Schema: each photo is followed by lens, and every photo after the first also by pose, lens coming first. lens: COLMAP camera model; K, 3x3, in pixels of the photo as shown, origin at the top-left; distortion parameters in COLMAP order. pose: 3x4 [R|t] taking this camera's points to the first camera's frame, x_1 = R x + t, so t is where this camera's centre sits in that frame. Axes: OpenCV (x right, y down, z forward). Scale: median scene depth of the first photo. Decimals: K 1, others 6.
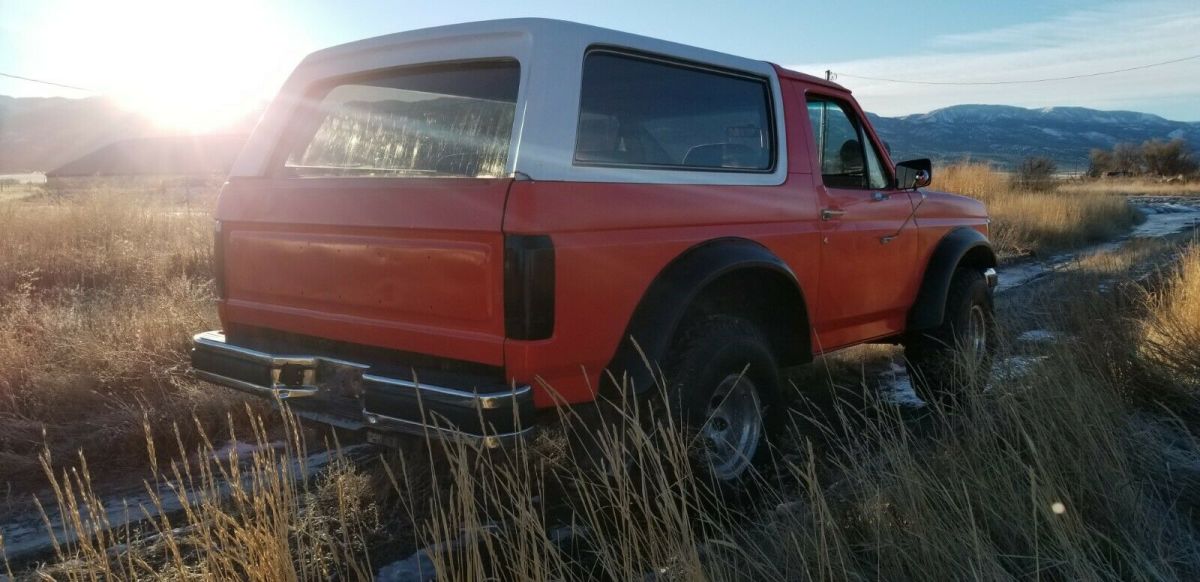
lens RADIAL K [[985.8, 0, 600.0], [0, 985.8, 291.0], [0, 0, 1]] dist [-0.007389, -0.004435]
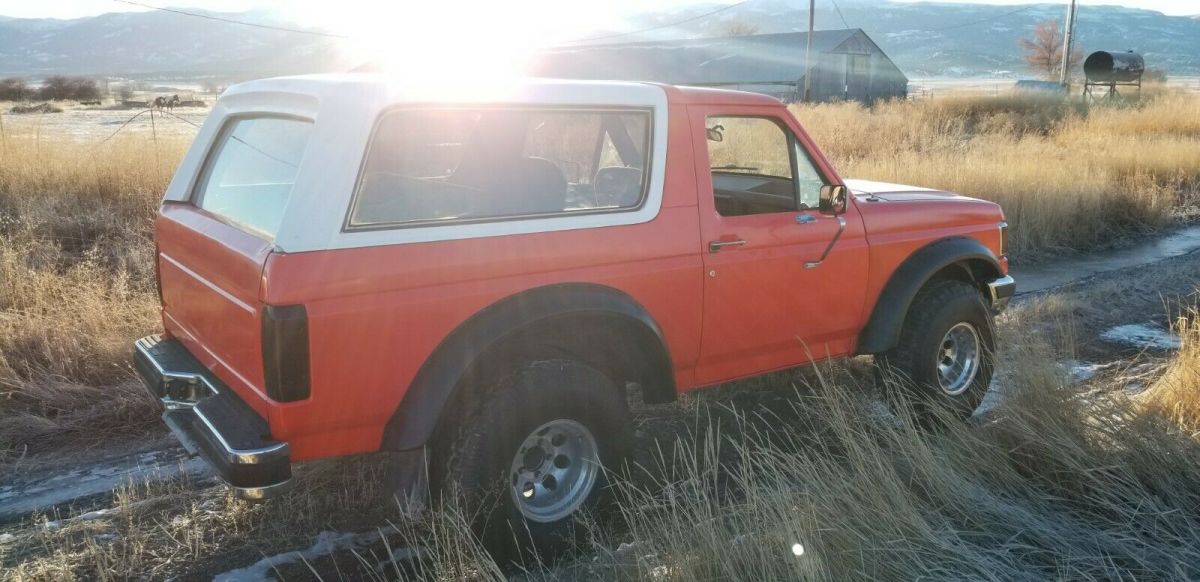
lens RADIAL K [[985.8, 0, 600.0], [0, 985.8, 291.0], [0, 0, 1]] dist [-0.007389, -0.004435]
pose [[0.970713, 0.047560, -0.235487, 0.393748], [-0.025797, 0.995176, 0.094648, -0.139217], [0.238852, -0.085801, 0.967258, 0.039367]]
